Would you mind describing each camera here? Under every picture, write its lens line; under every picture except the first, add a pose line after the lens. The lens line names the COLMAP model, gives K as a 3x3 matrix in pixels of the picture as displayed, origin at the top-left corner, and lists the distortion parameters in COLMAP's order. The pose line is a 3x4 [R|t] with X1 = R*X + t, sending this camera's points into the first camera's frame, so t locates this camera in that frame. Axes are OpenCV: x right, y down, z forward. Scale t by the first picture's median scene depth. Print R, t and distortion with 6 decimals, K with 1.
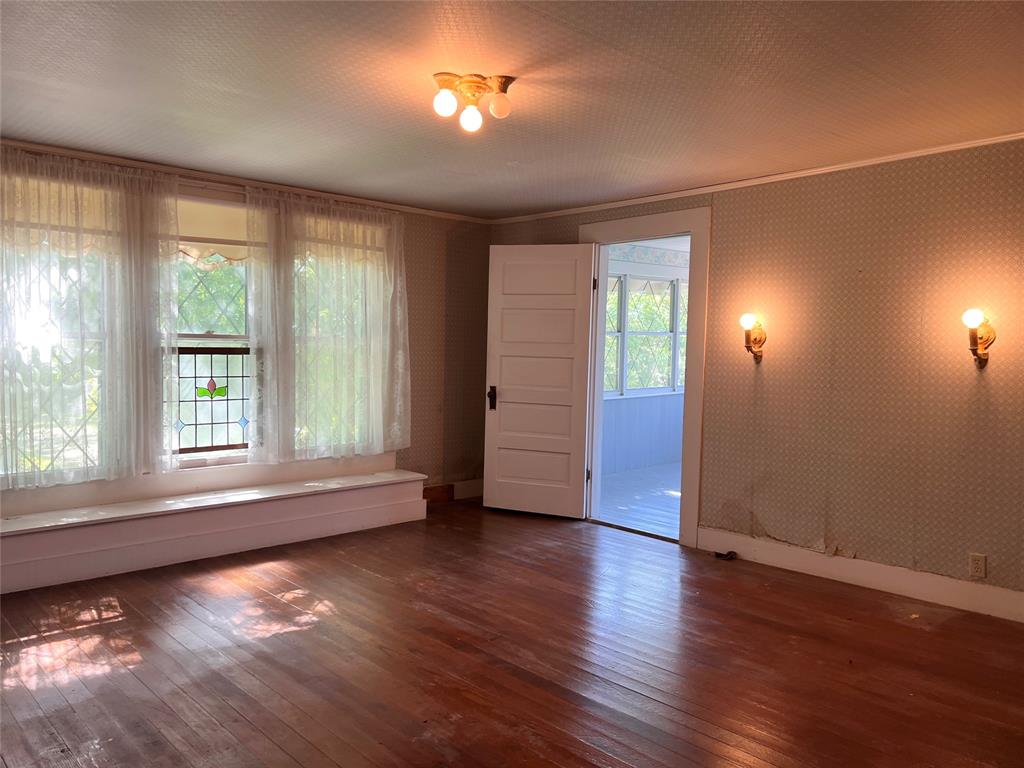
lens RADIAL K [[772.2, 0, 511.8], [0, 772.2, 385.9], [0, 0, 1]] dist [0.053480, -0.046796]
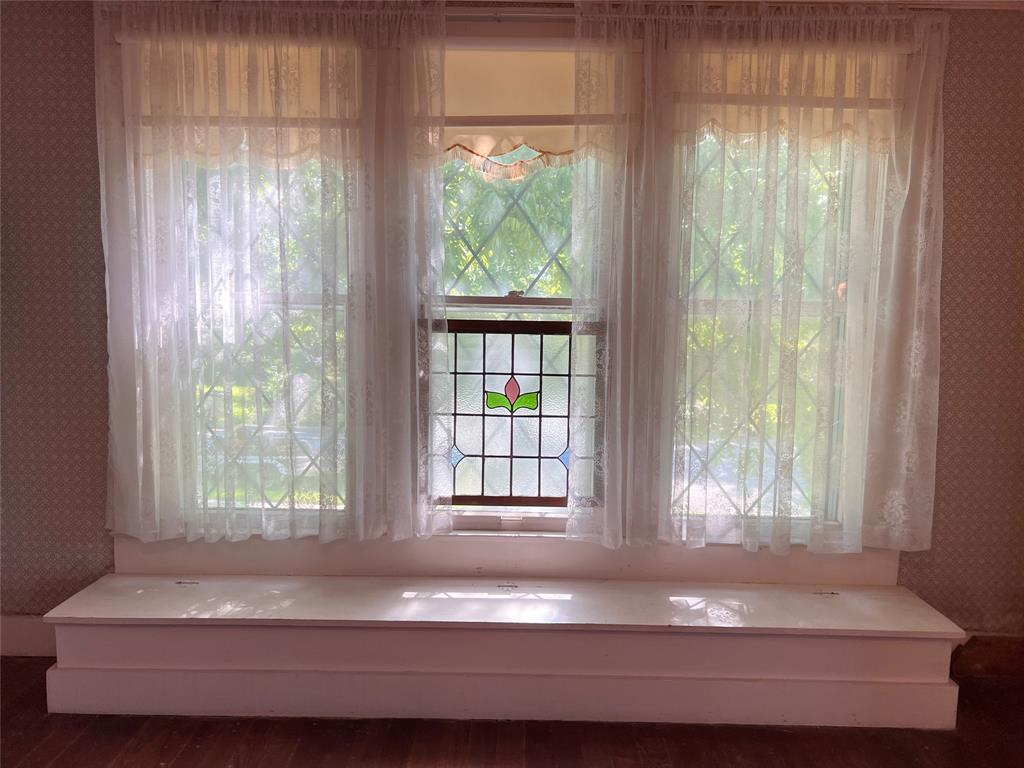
lens RADIAL K [[772.2, 0, 508.4], [0, 772.2, 381.3], [0, 0, 1]] dist [0.053480, -0.046796]
pose [[0.733644, 0.060283, -0.676855, -0.013673], [-0.042333, 0.998177, 0.043017, -0.029165], [0.678214, -0.002906, 0.734858, 0.580227]]
